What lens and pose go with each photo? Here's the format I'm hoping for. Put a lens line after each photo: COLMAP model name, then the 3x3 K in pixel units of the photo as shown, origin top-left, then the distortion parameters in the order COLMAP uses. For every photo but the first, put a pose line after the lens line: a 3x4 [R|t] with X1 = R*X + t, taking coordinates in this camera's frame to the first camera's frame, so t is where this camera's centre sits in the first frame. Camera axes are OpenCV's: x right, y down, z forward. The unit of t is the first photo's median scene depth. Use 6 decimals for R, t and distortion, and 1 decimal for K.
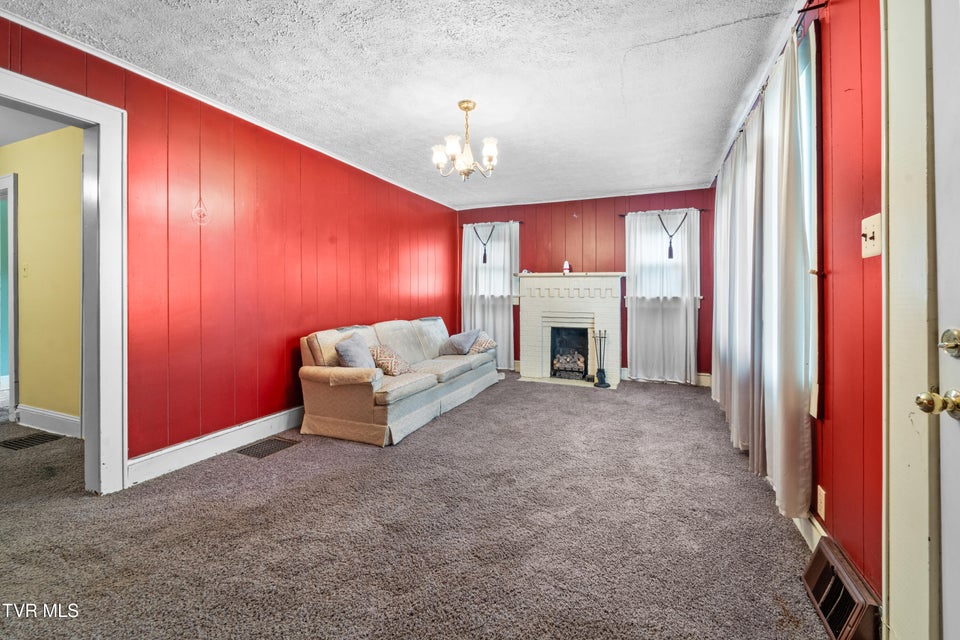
lens RADIAL K [[393.8, 0, 496.5], [0, 393.8, 295.3], [0, 0, 1]] dist [-0.002064, -0.000155]
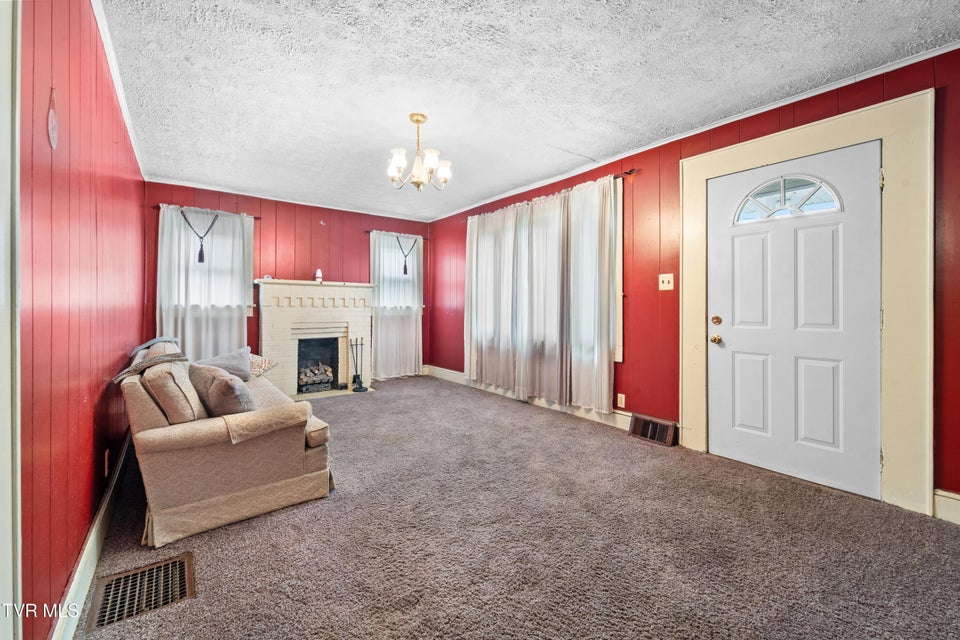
lens RADIAL K [[391.1, 0, 476.2], [0, 391.1, 301.0], [0, 0, 1]] dist [-0.001249, -0.000704]
pose [[0.506563, 0.005636, 0.862185, -0.472044], [0.000110, 0.999978, -0.006602, -0.003336], [-0.862203, 0.003439, 0.506551, 0.192762]]
